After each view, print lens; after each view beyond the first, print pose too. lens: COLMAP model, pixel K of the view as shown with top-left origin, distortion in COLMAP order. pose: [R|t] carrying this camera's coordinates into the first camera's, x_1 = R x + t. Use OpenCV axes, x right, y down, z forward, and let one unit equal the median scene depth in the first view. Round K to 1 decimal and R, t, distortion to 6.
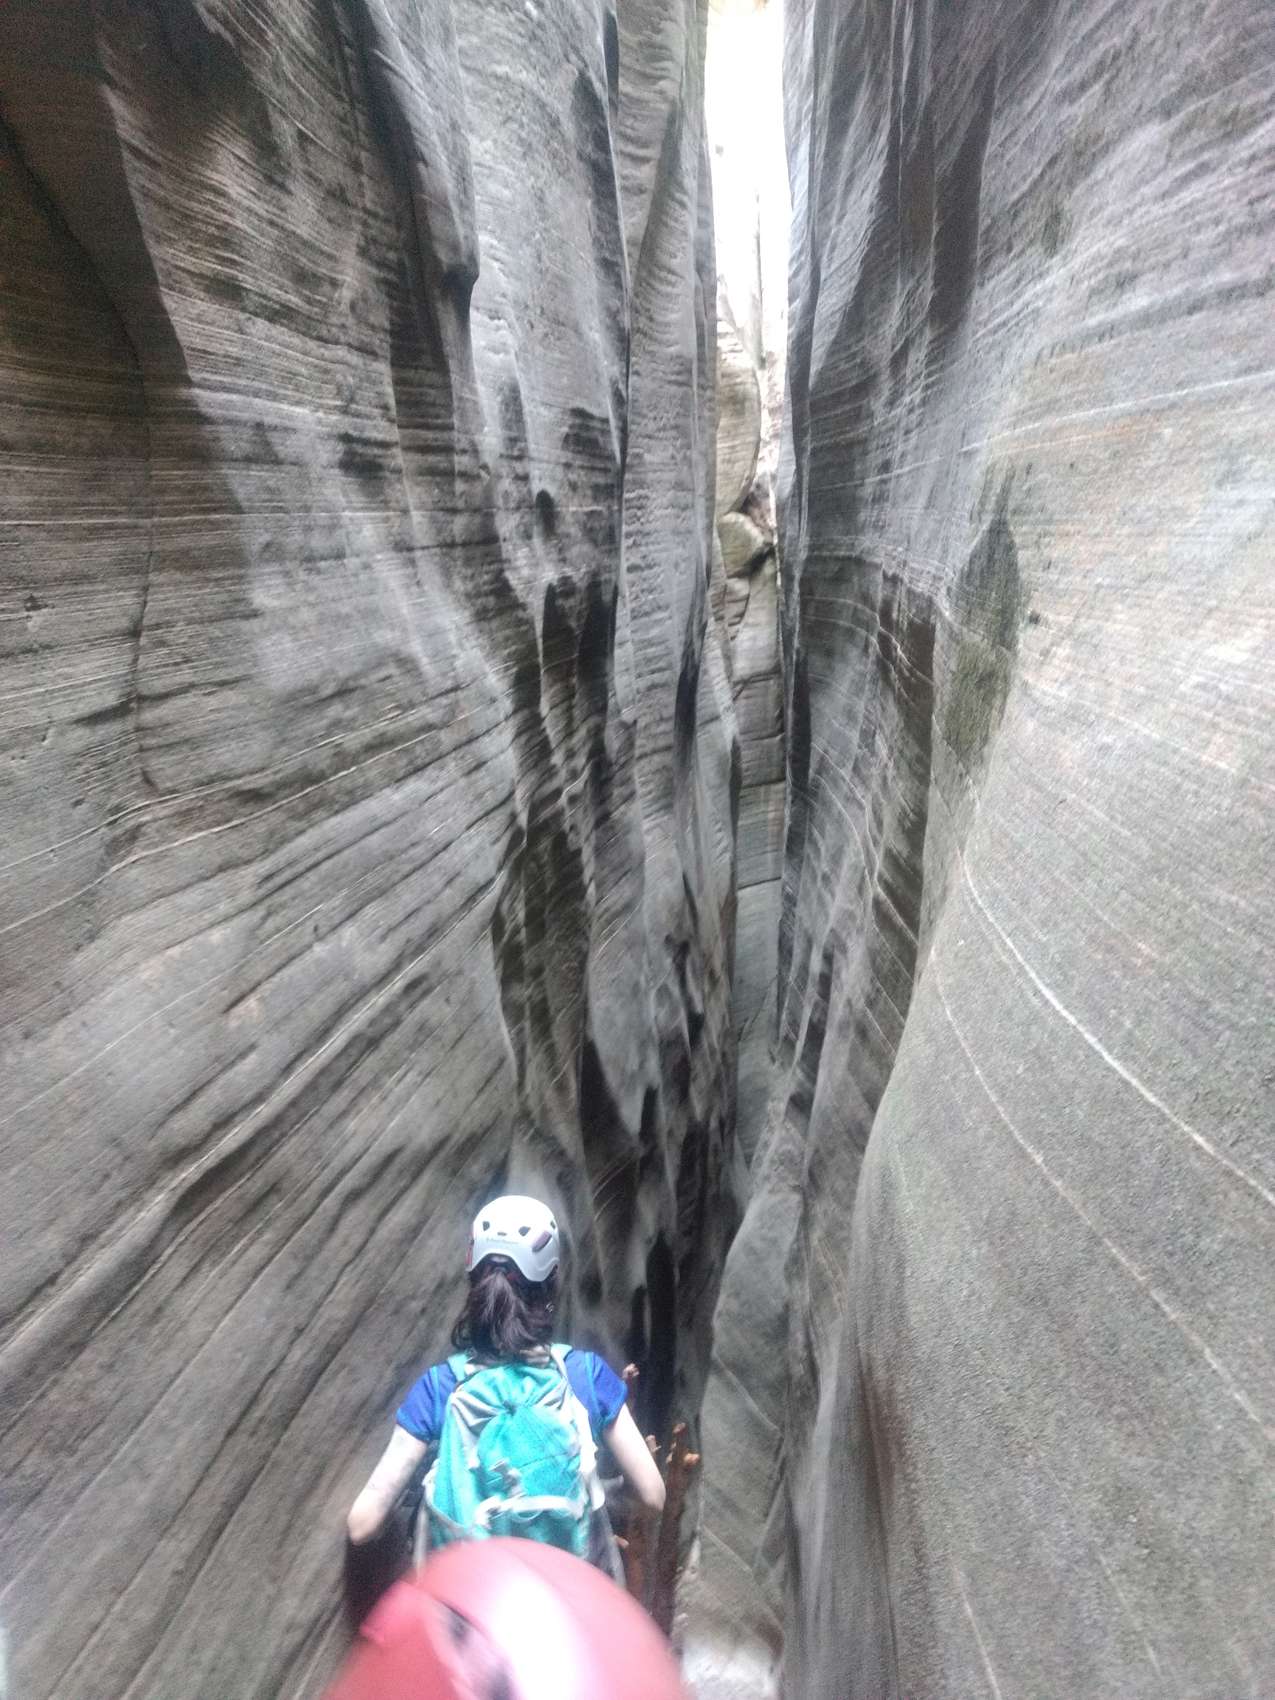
lens RADIAL K [[1344.7, 0, 632.8], [0, 1344.7, 826.8], [0, 0, 1]] dist [0.016688, 0.009686]
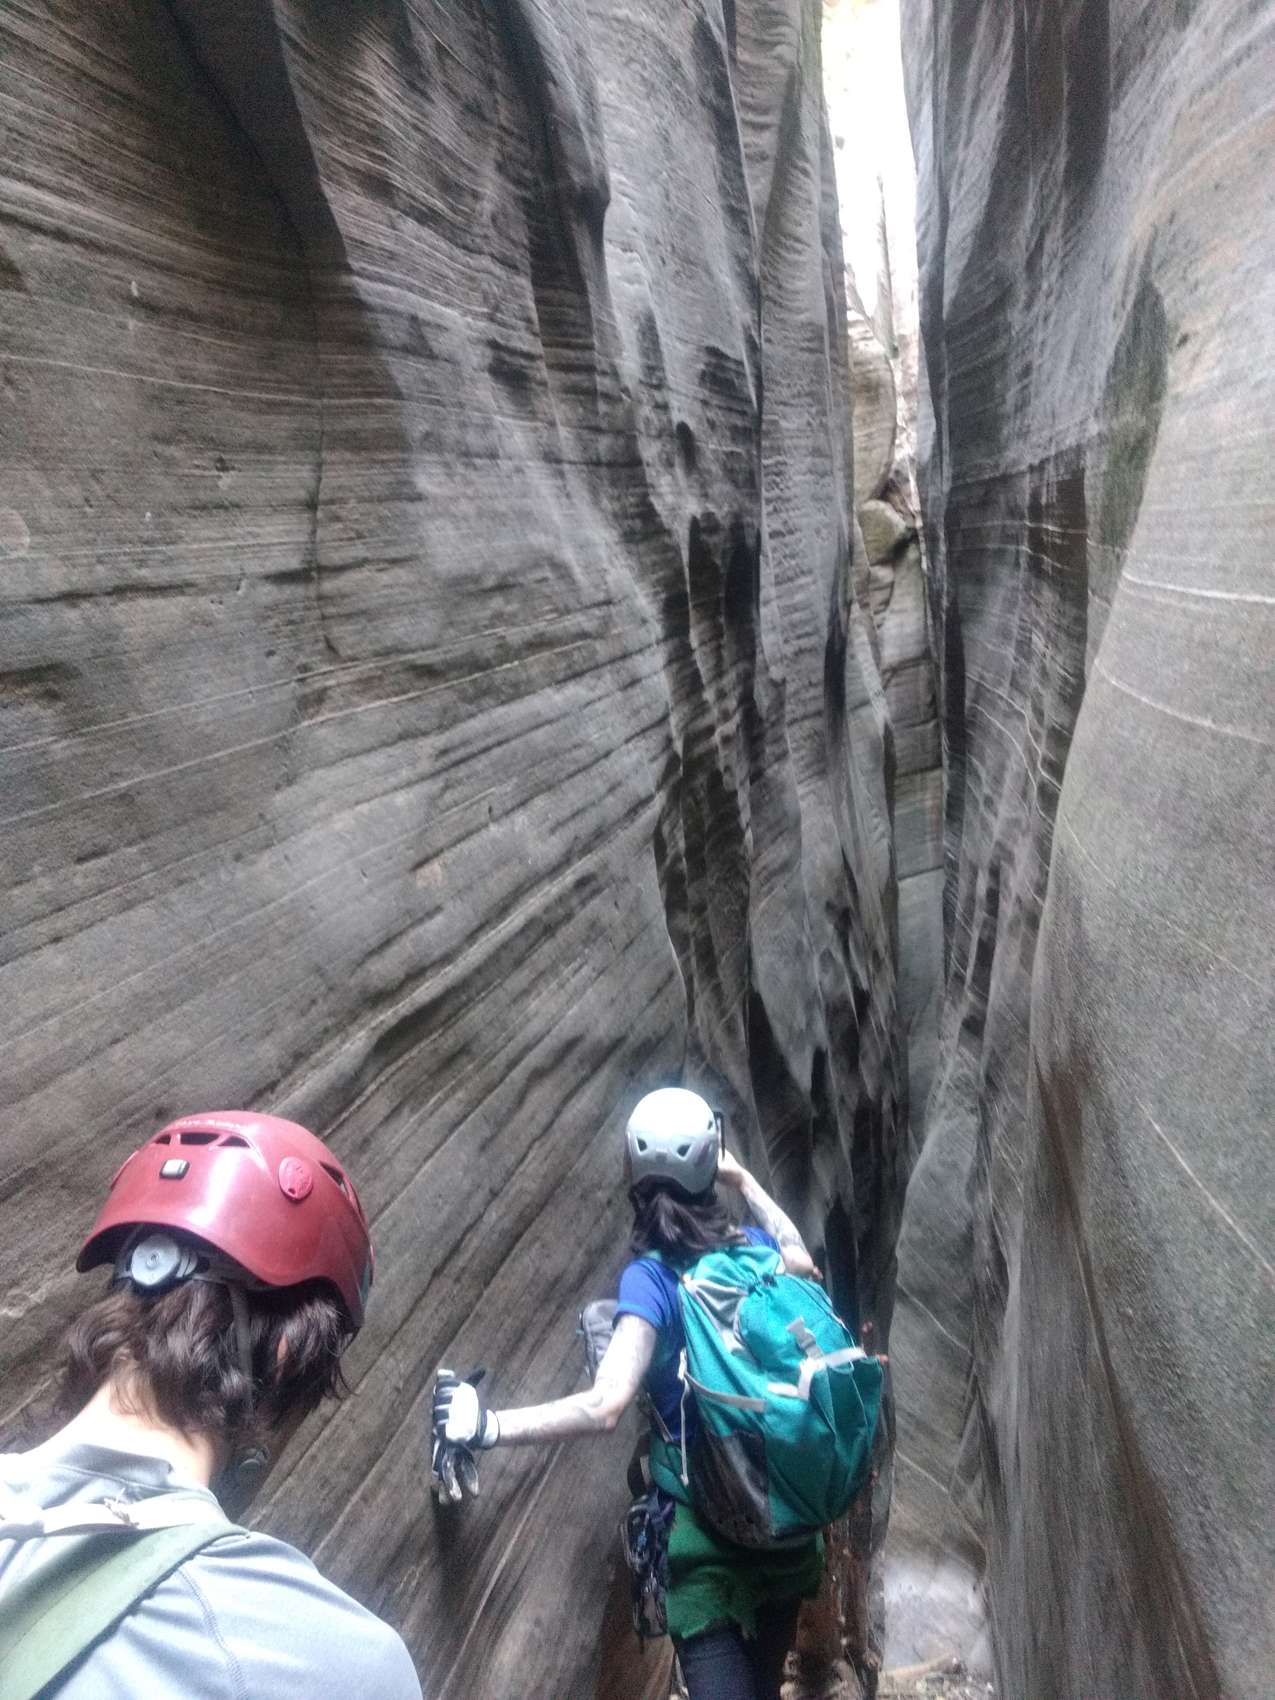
lens RADIAL K [[1344.7, 0, 630.8], [0, 1344.7, 833.3], [0, 0, 1]] dist [0.016688, 0.009686]
pose [[0.991993, -0.052340, -0.114936, -0.004436], [0.051614, 0.998624, -0.009284, 0.064429], [0.115264, 0.003278, 0.993330, -0.014518]]
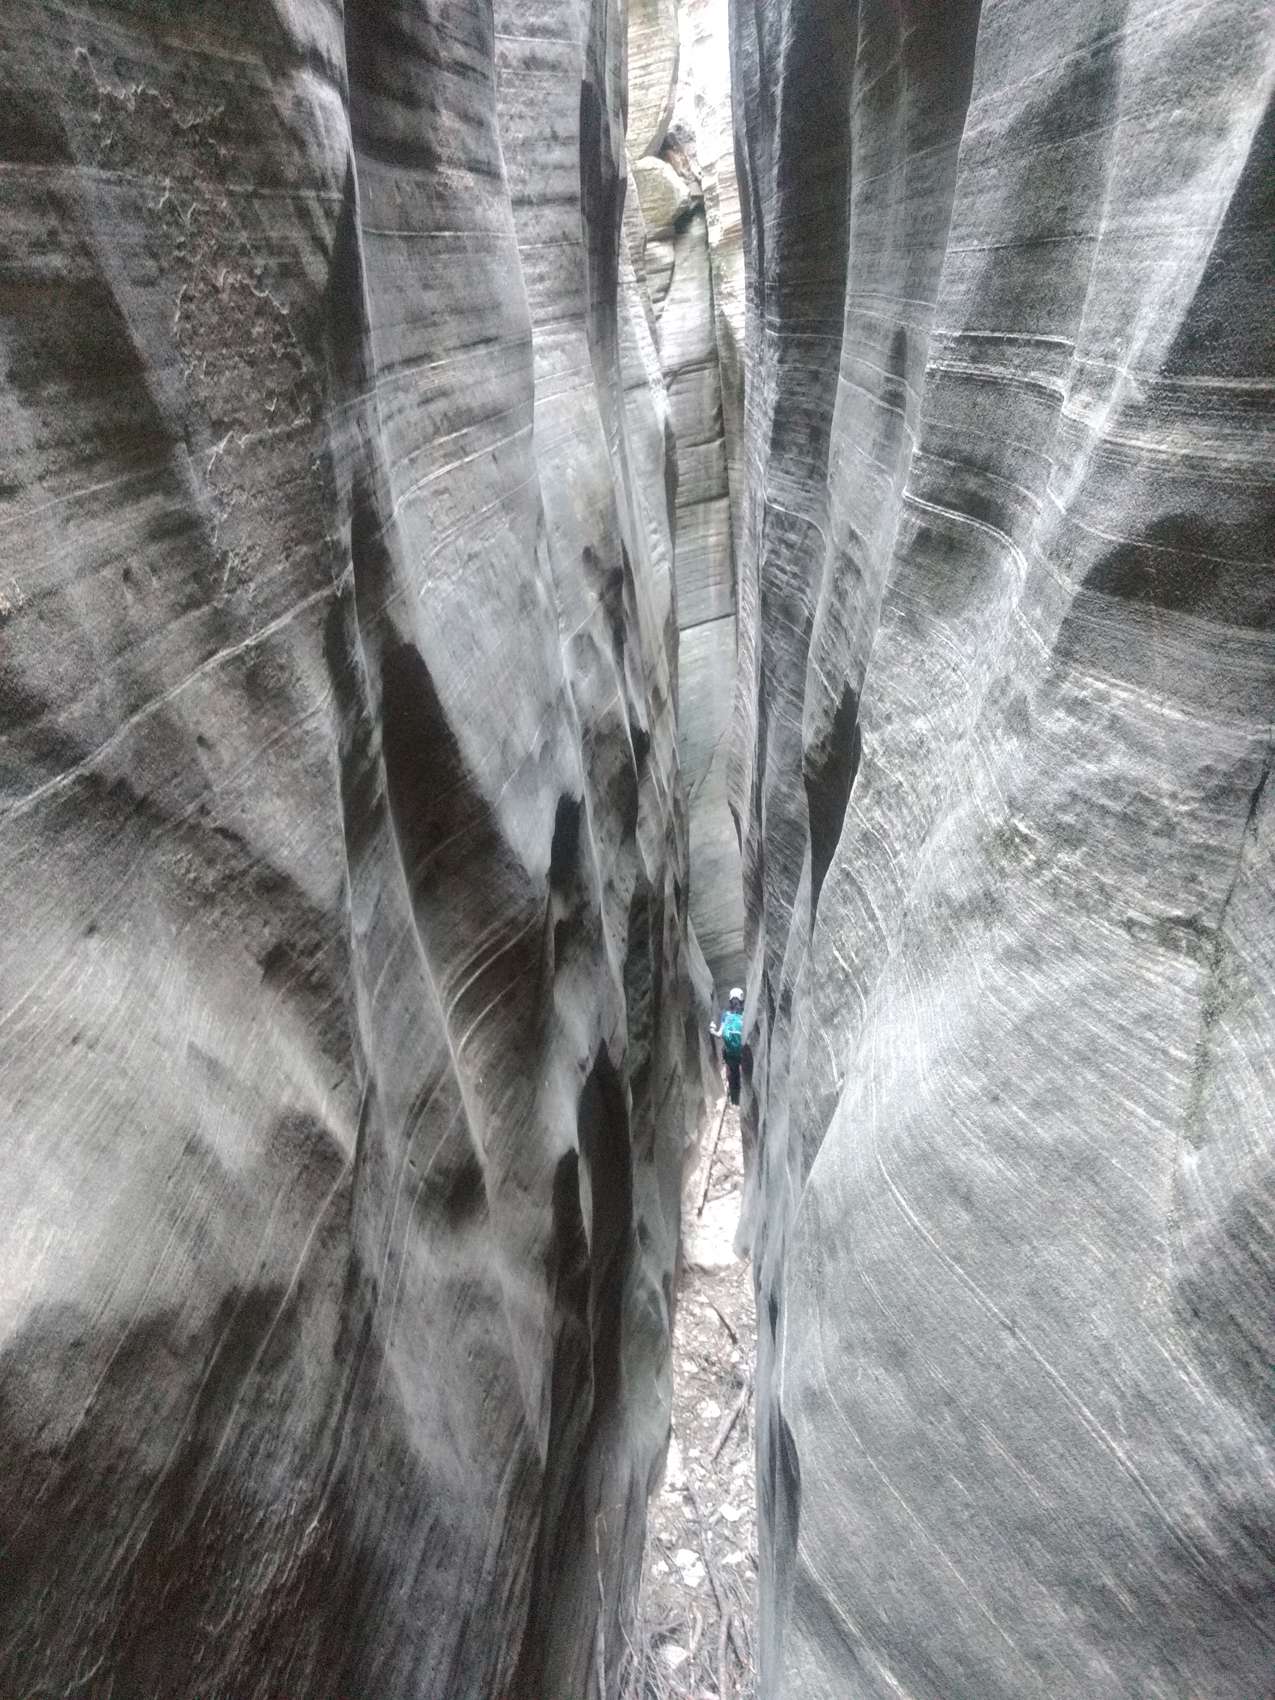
lens RADIAL K [[1344.7, 0, 636.6], [0, 1344.7, 836.9], [0, 0, 1]] dist [0.016688, 0.009686]
pose [[0.997229, -0.055664, 0.049345, 0.023050], [0.047221, 0.986267, 0.158267, 0.224360], [-0.057477, -0.155498, 0.986163, 0.826488]]
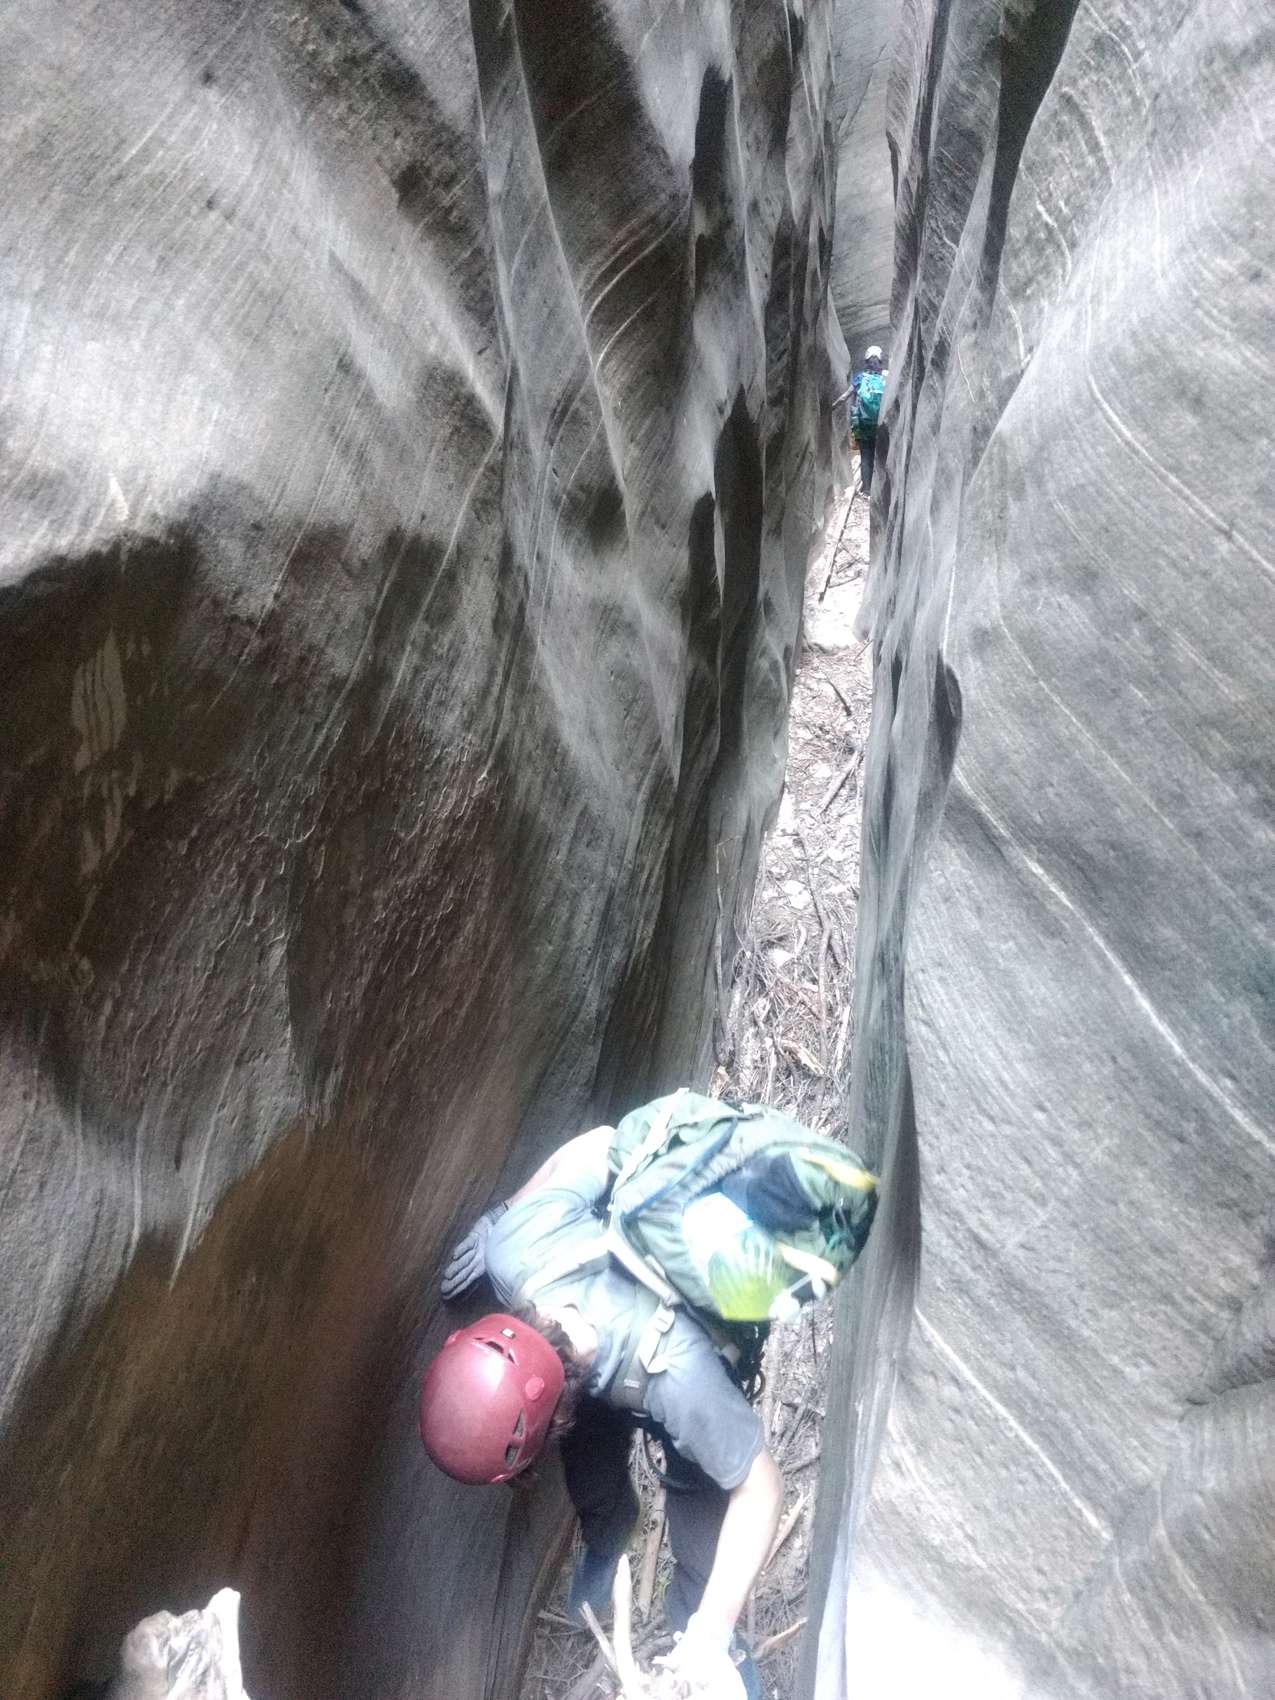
lens RADIAL K [[1344.7, 0, 640.2], [0, 1344.7, 860.1], [0, 0, 1]] dist [0.016688, 0.009686]
pose [[0.998039, -0.029213, -0.055358, 0.009407], [0.055679, 0.818385, 0.571967, 0.263535], [0.028595, -0.573928, 0.818407, 0.827724]]
